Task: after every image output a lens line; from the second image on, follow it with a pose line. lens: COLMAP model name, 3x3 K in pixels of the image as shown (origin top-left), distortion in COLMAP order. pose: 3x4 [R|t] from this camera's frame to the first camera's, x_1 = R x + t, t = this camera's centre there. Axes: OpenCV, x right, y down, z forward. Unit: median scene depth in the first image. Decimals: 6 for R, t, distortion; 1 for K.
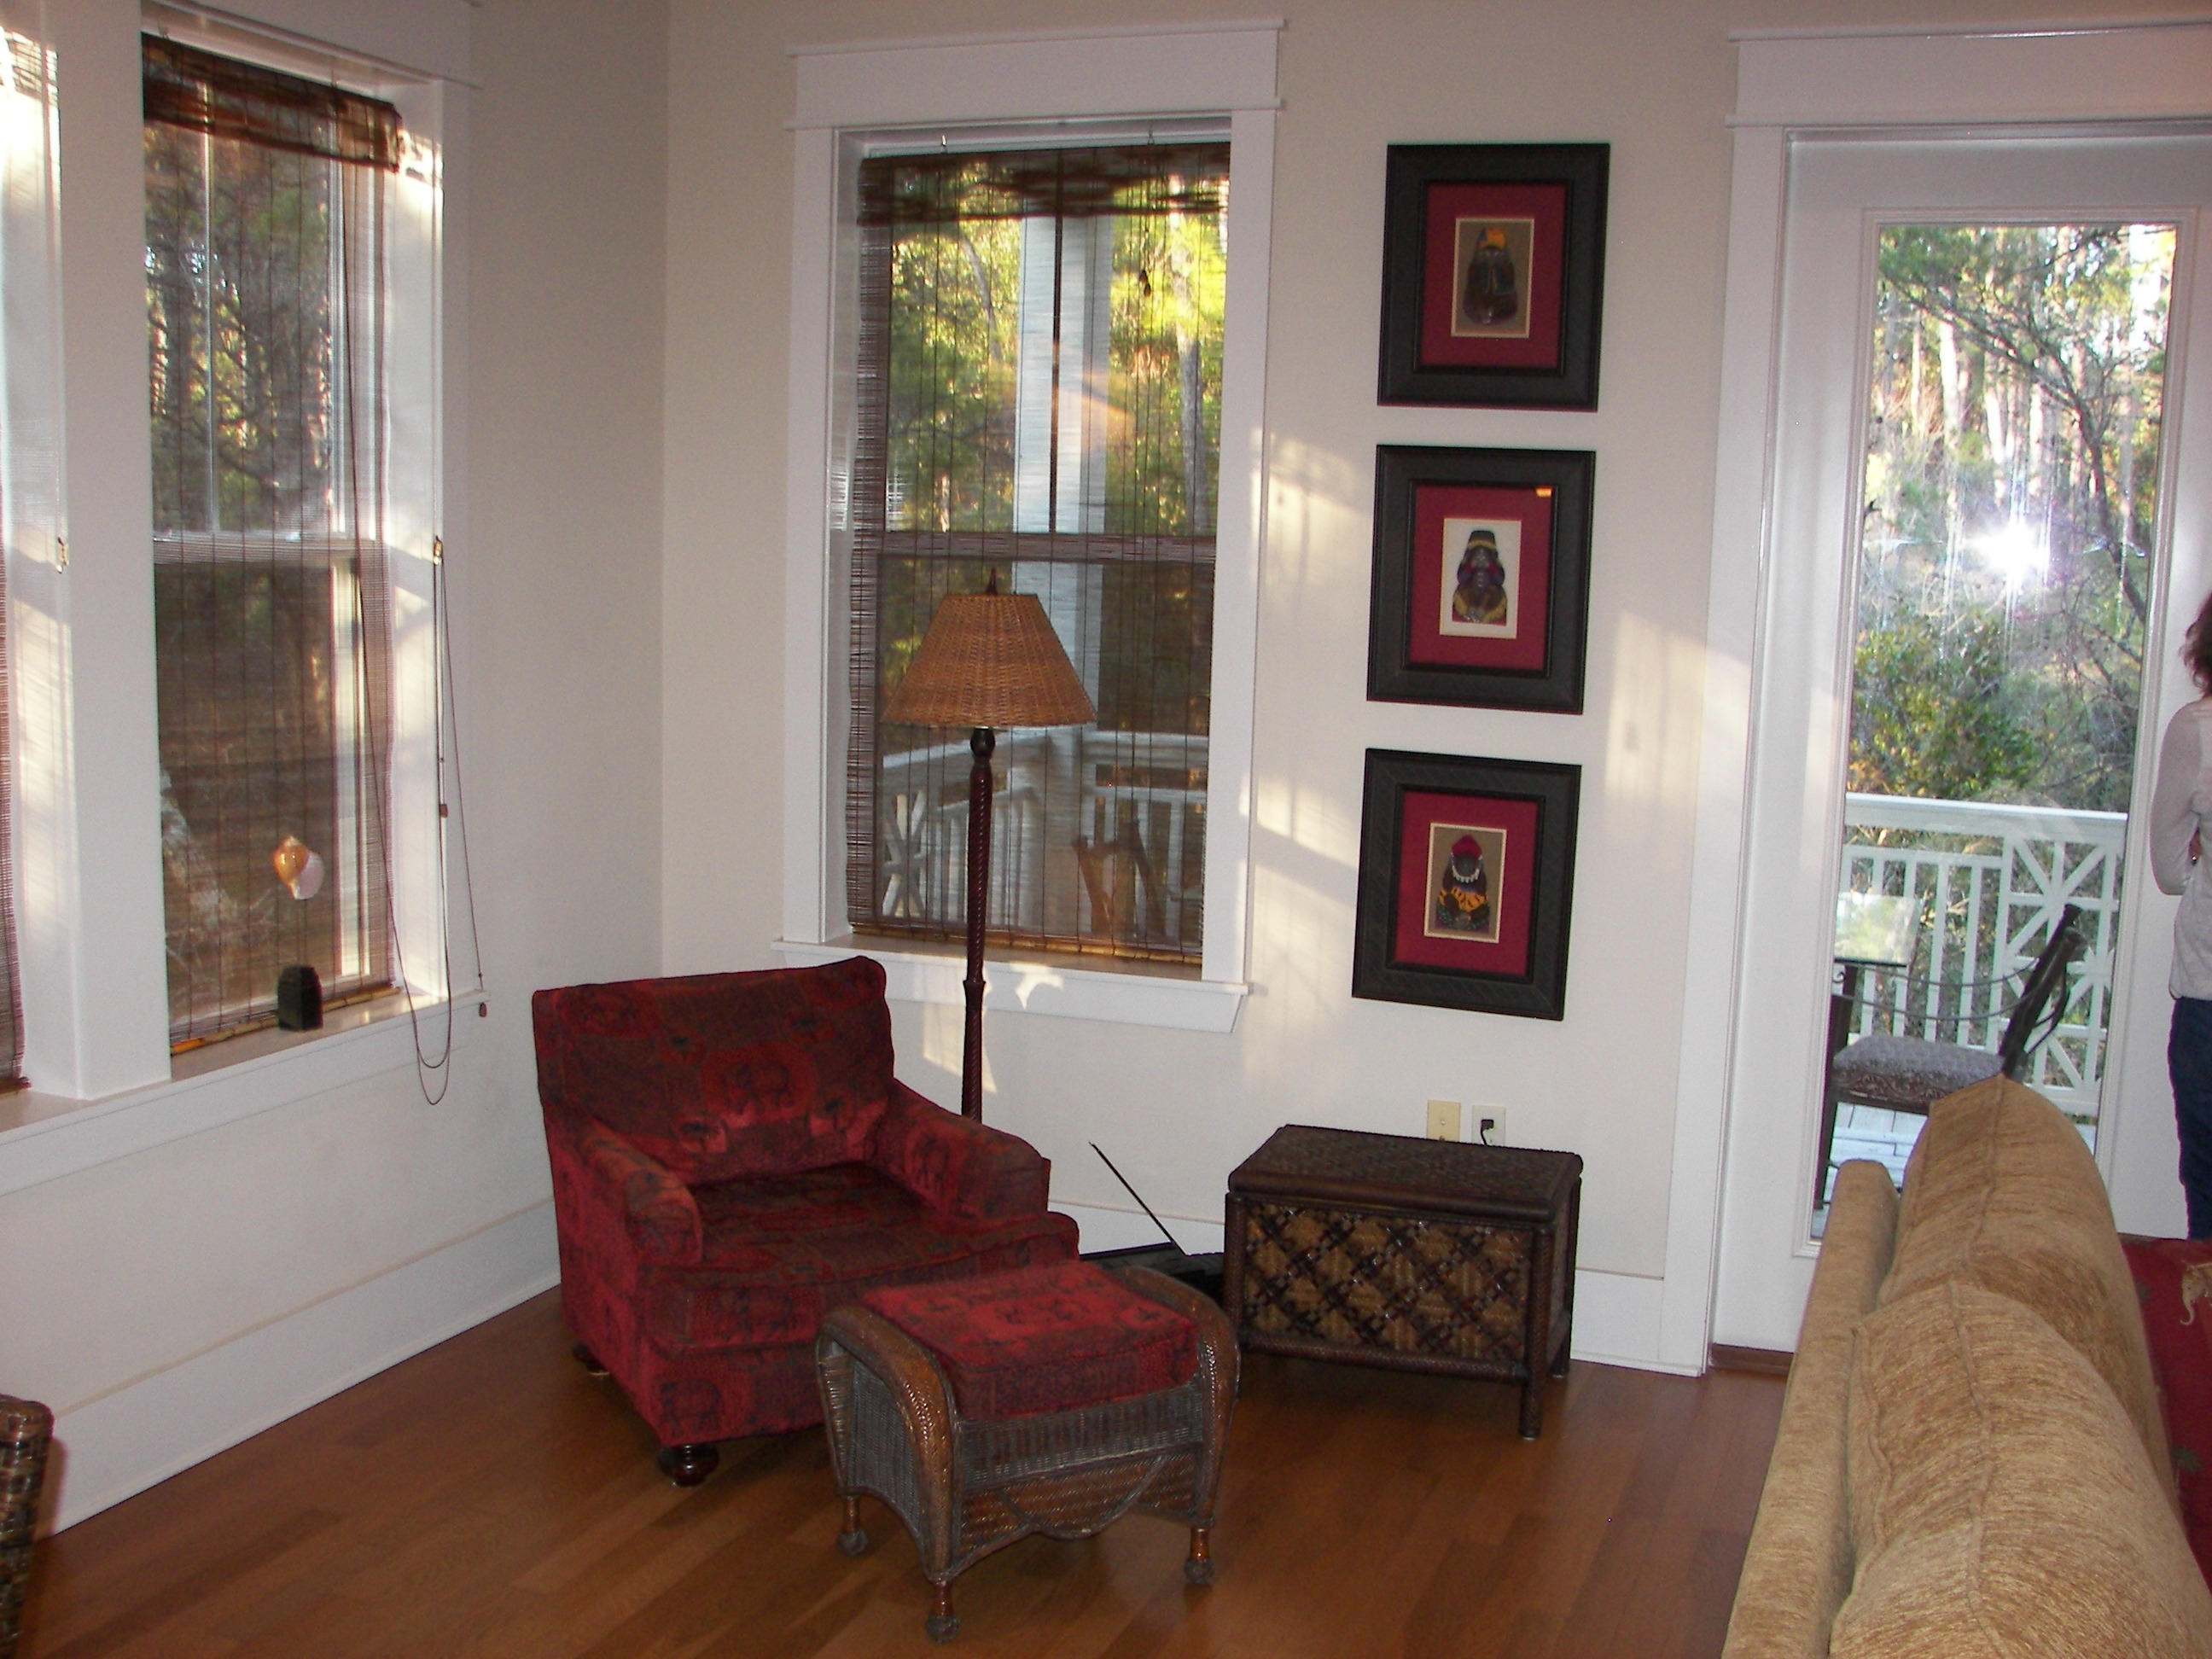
lens RADIAL K [[2350.3, 0, 1100.4], [0, 2350.3, 866.4], [0, 0, 1]] dist [-0.205967, 0.238175]
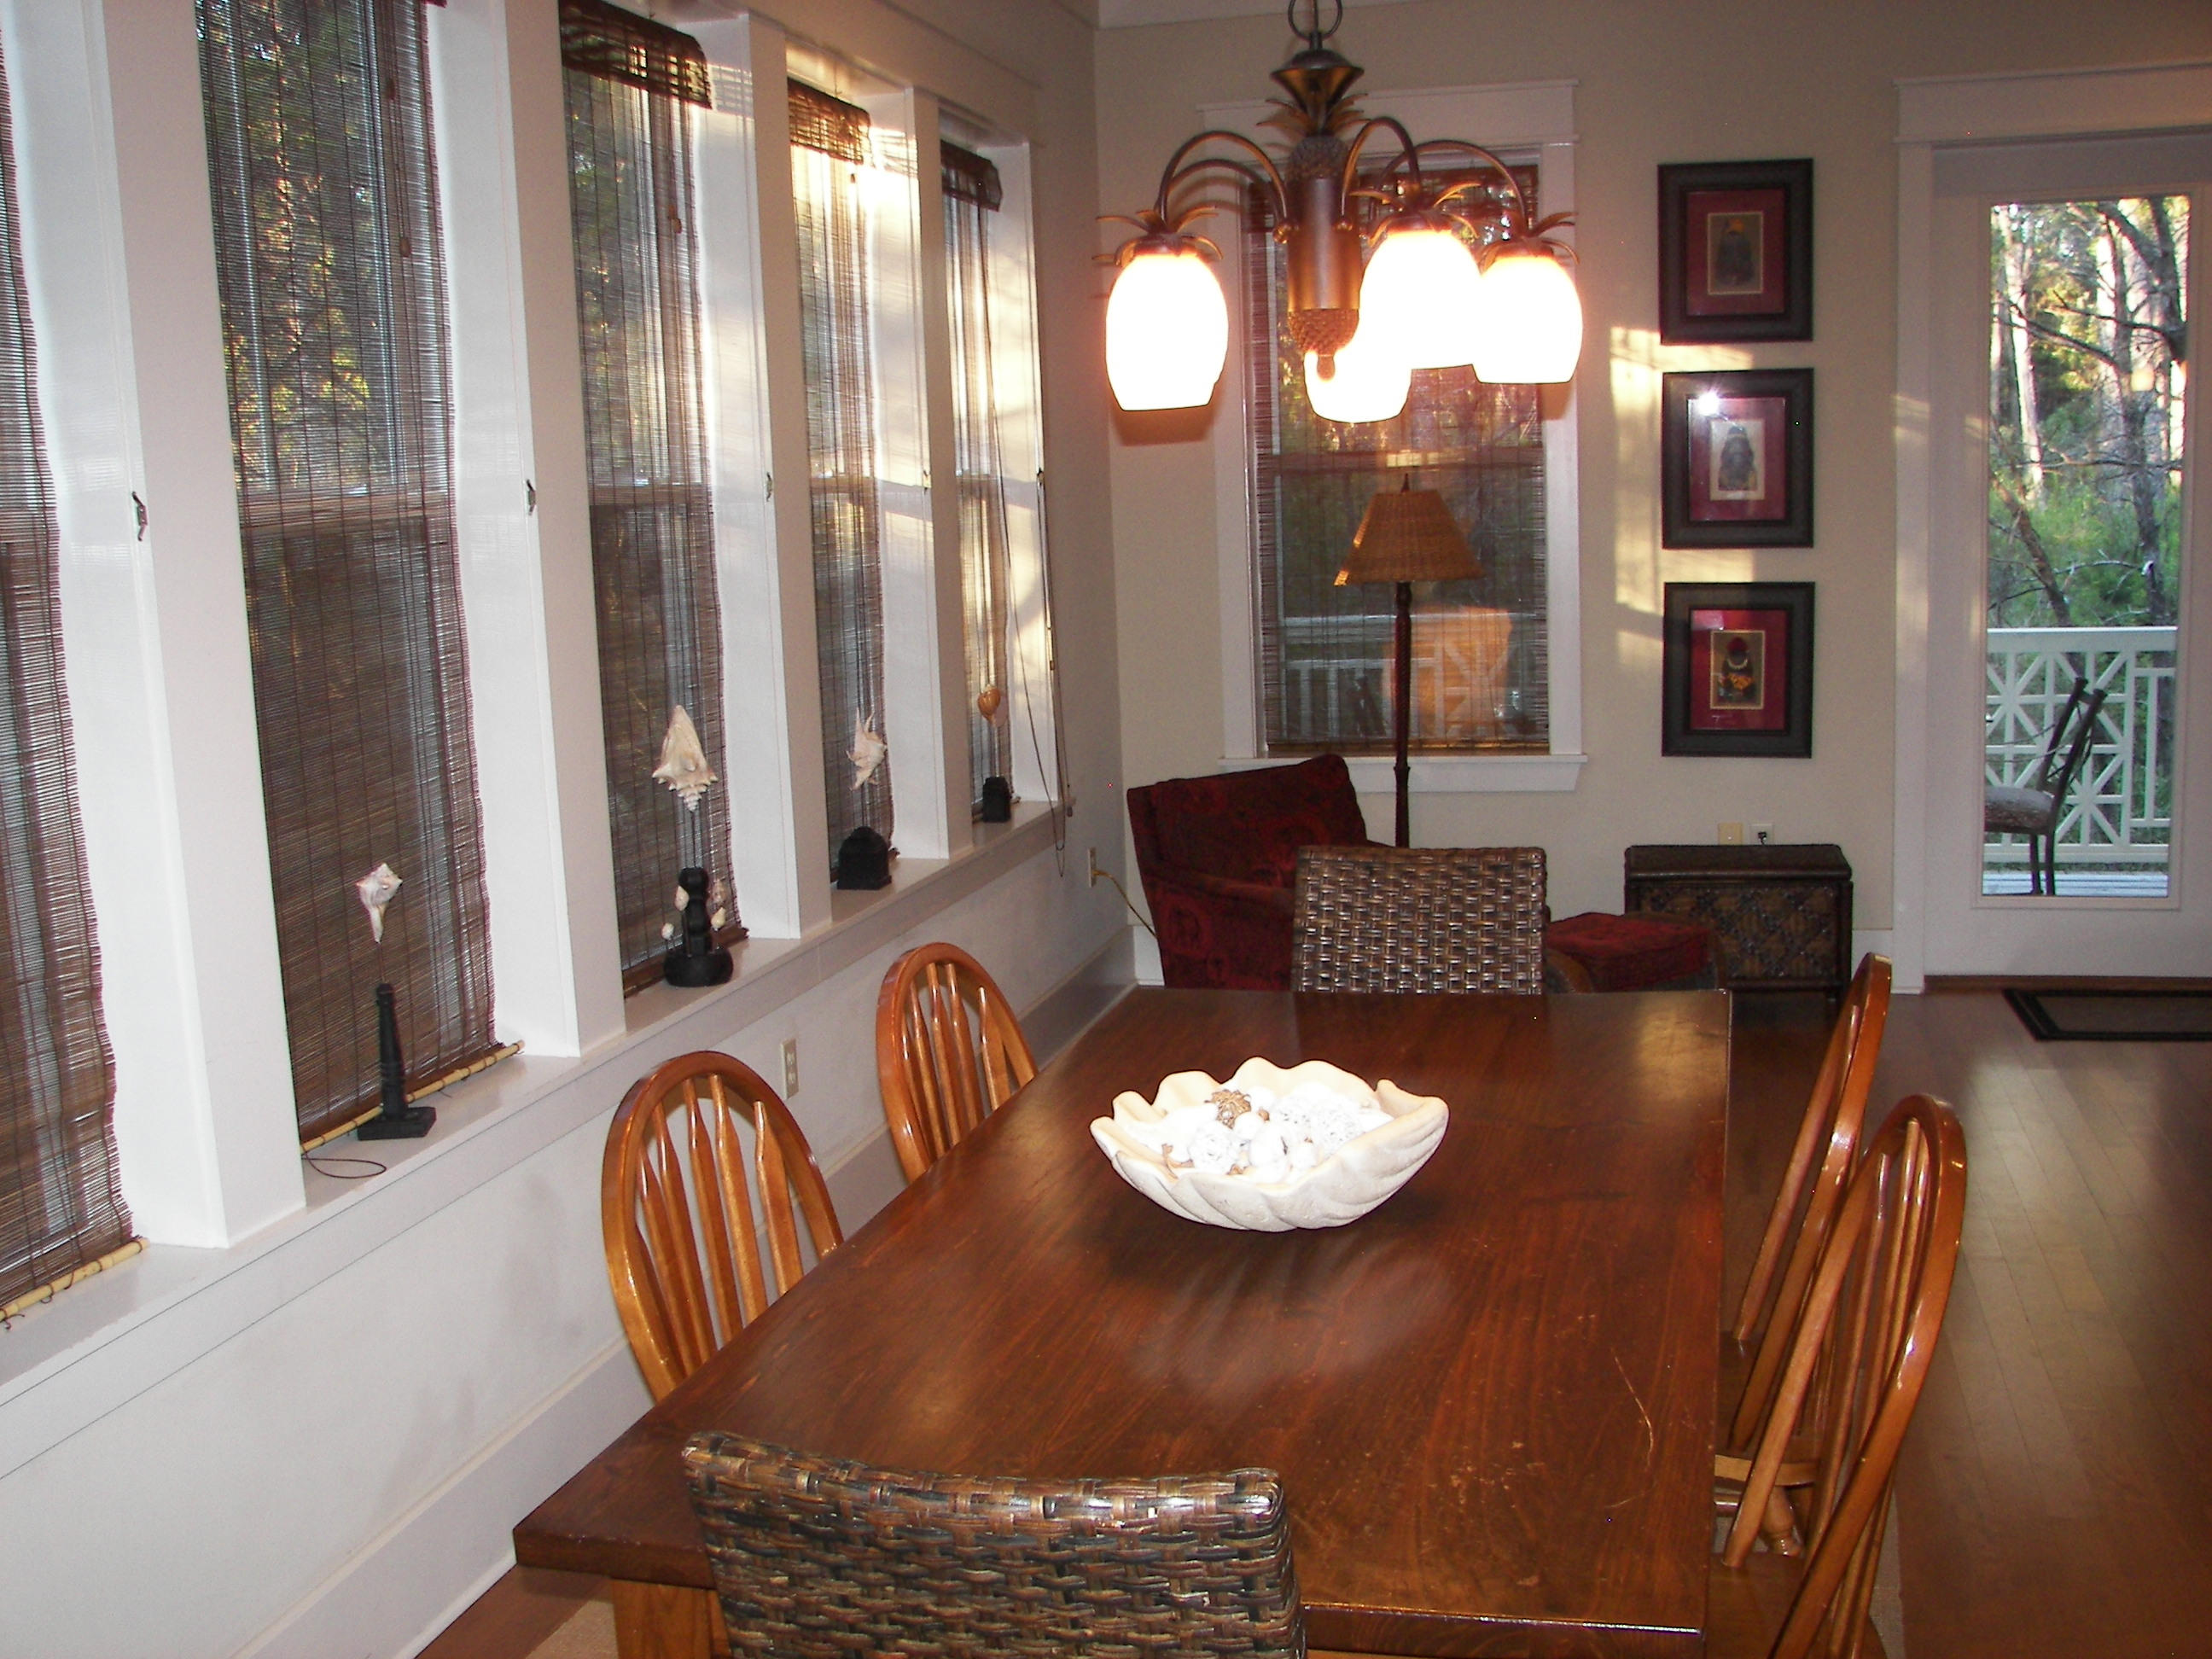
lens RADIAL K [[2350.3, 0, 1100.4], [0, 2350.3, 866.4], [0, 0, 1]] dist [-0.205967, 0.238175]
pose [[0.991103, -0.083506, 0.103642, -0.405300], [0.081808, 0.996437, 0.020535, 0.068563], [-0.104988, -0.011873, 0.994403, -0.400490]]
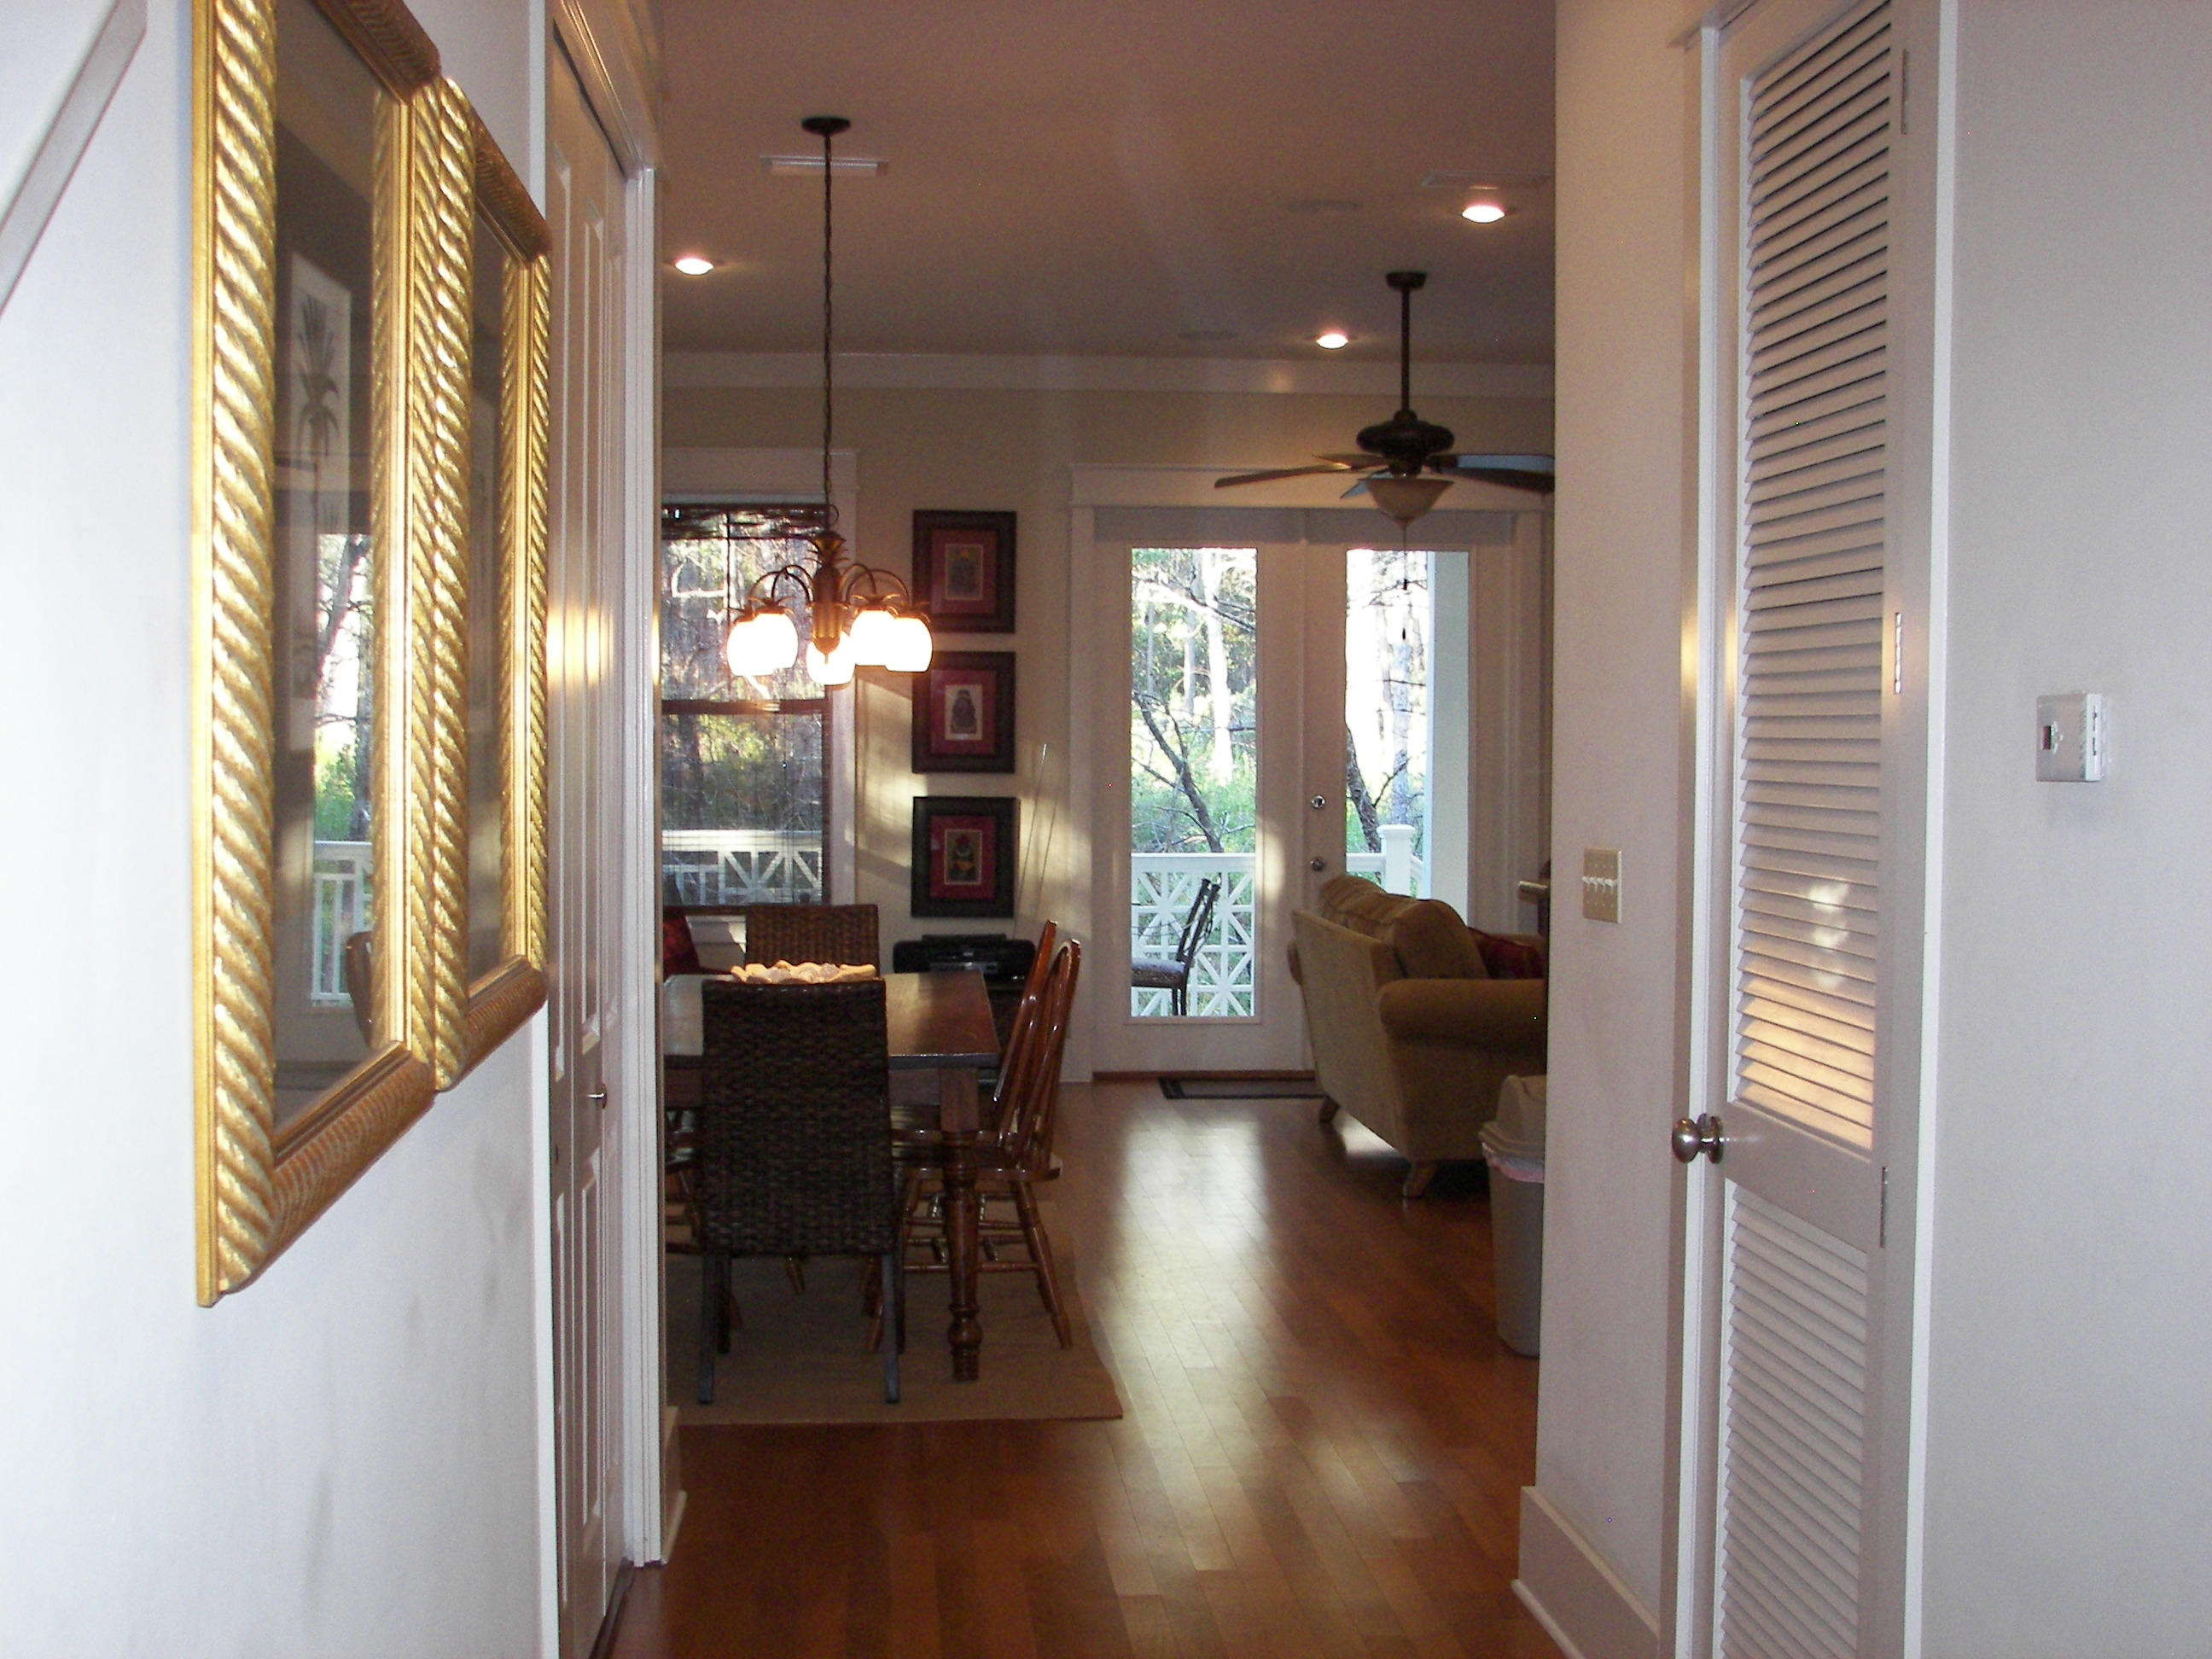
lens RADIAL K [[2969.7, 0, 1106.0], [0, 2969.7, 829.5], [0, 0, 1]] dist [-0.494326, -0.001174]
pose [[0.900838, -0.039670, 0.432340, -0.895803], [0.085741, 0.992460, -0.087587, 0.231025], [-0.425605, 0.115971, 0.897447, -1.474799]]
